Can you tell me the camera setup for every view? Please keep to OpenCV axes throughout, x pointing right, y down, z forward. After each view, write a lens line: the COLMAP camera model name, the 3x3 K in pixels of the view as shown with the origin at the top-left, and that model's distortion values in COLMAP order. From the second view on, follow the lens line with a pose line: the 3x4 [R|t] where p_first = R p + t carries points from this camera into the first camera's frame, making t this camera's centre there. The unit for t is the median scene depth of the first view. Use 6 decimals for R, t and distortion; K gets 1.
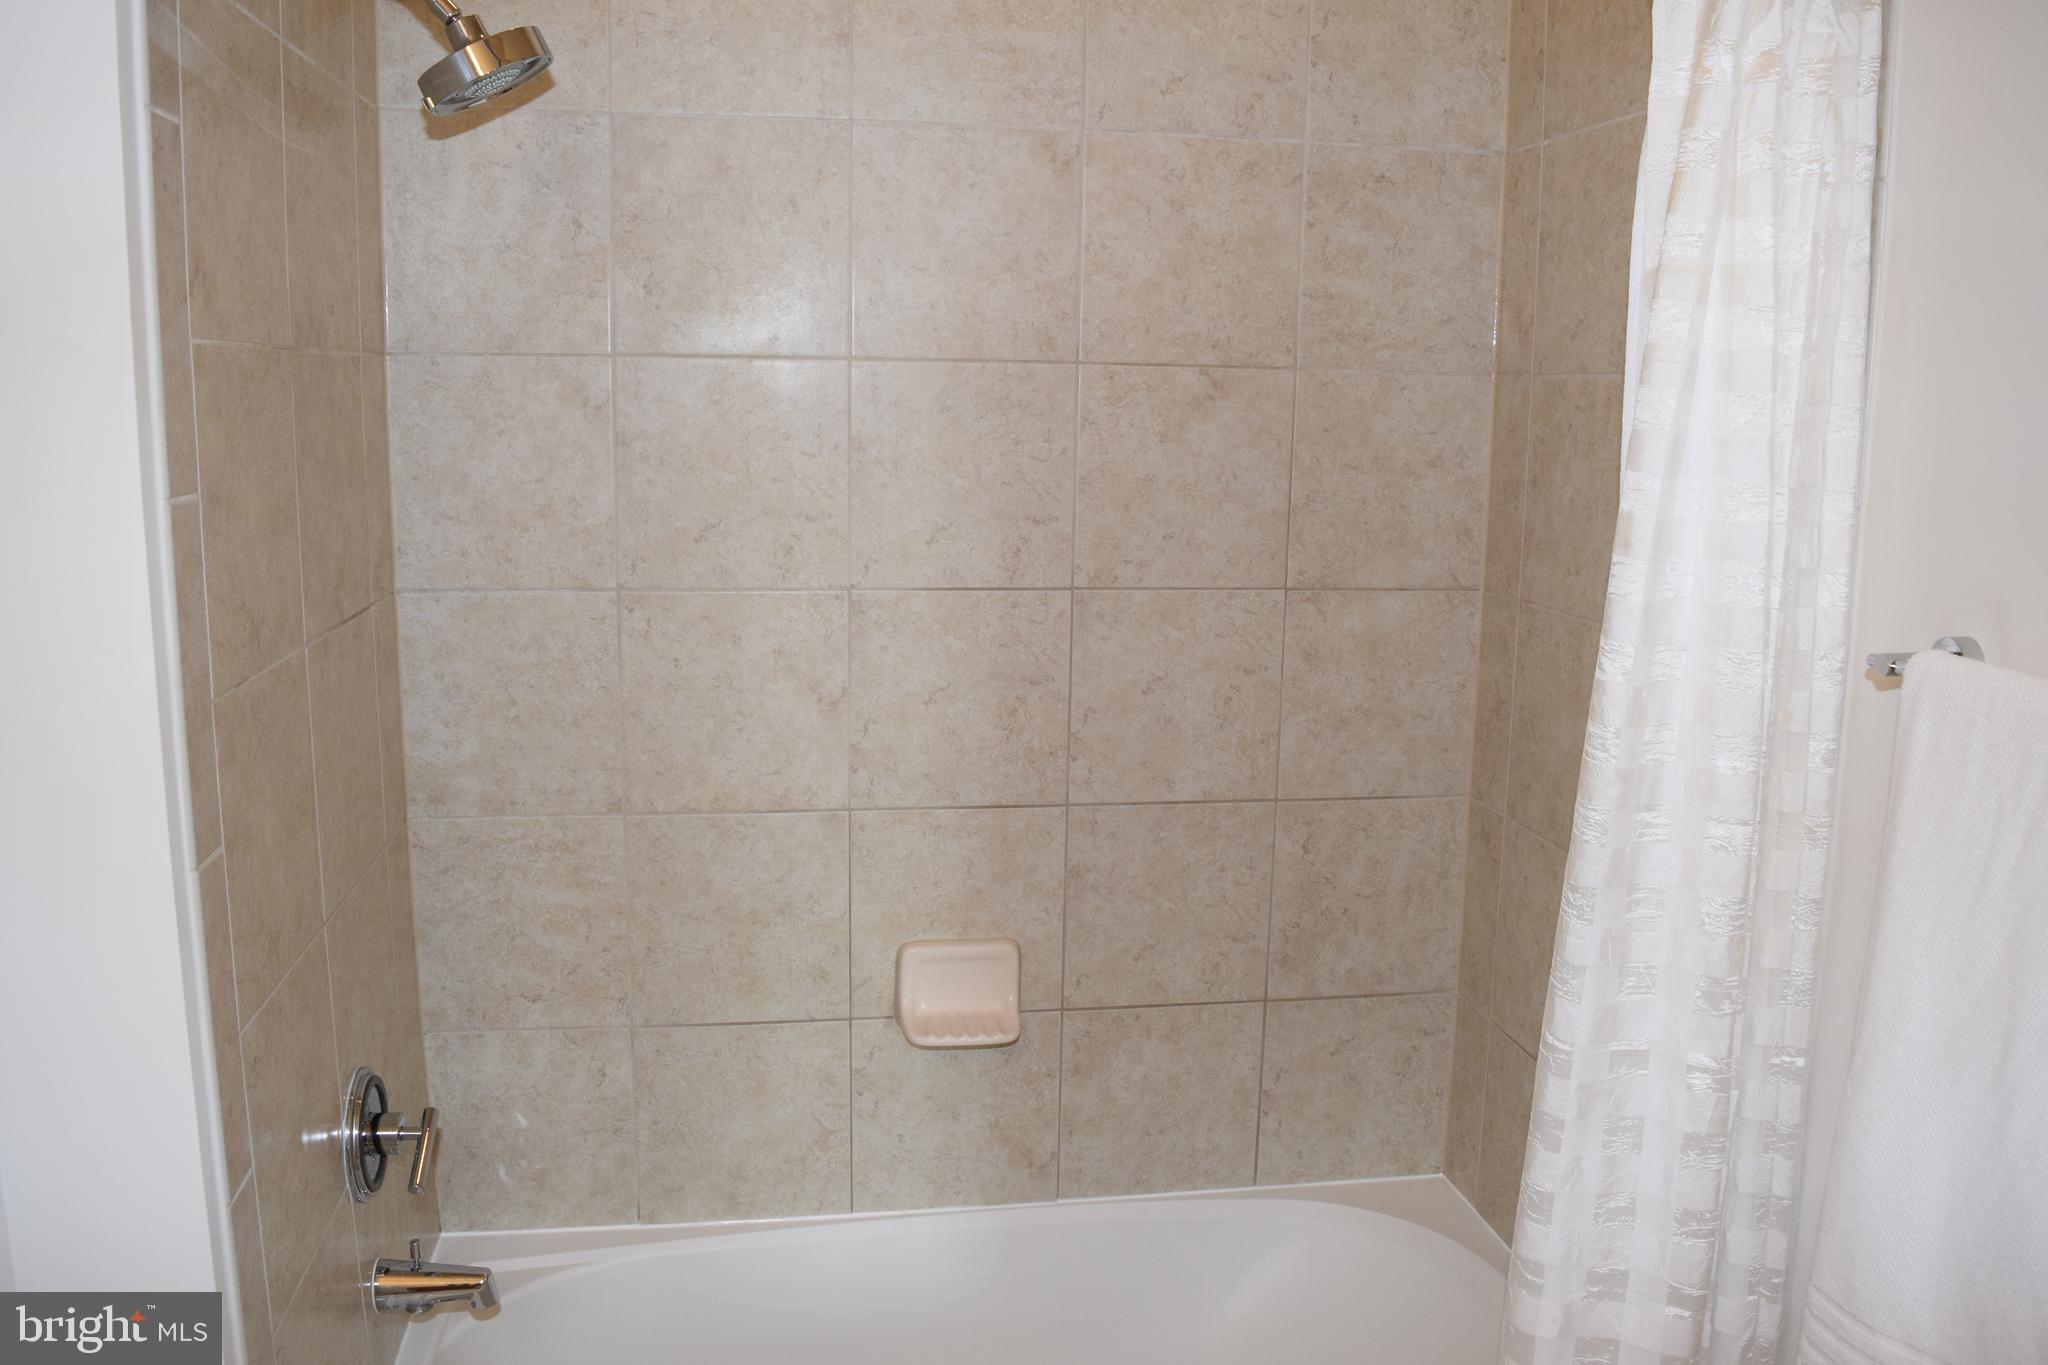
lens RADIAL K [[1606.9, 0, 1024.3], [0, 1606.9, 681.8], [0, 0, 1]] dist [-0.098362, 0.025003]
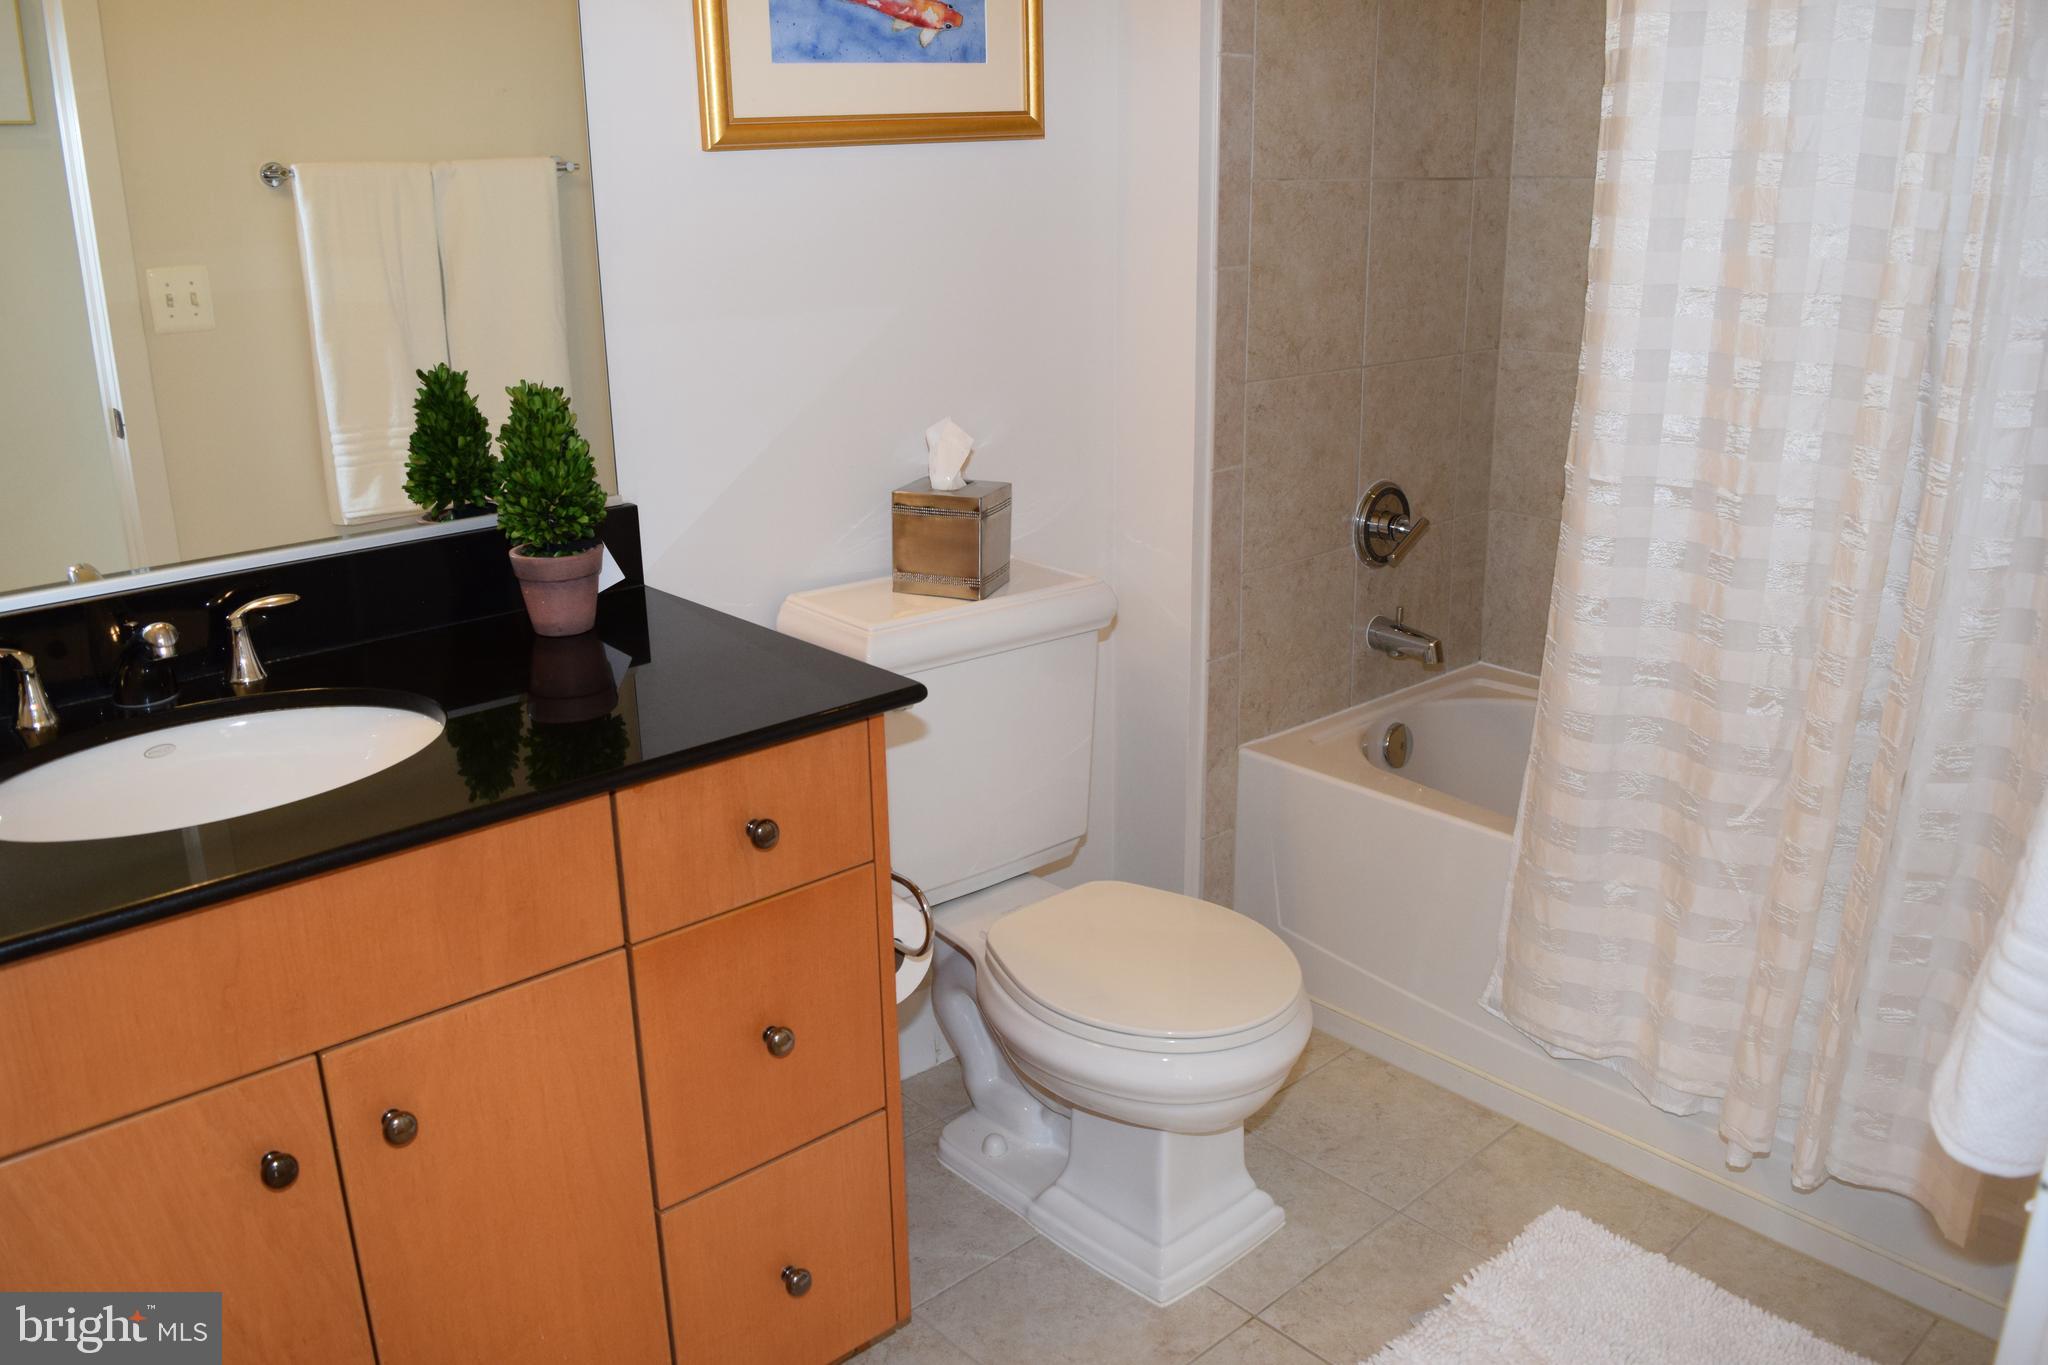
lens RADIAL K [[1606.9, 0, 1023.1], [0, 1606.9, 684.5], [0, 0, 1]] dist [-0.098362, 0.025003]
pose [[0.554870, 0.240814, -0.796322, 0.558680], [-0.131153, 0.970541, 0.202113, 0.147315], [0.821534, -0.007706, 0.570107, -0.141275]]
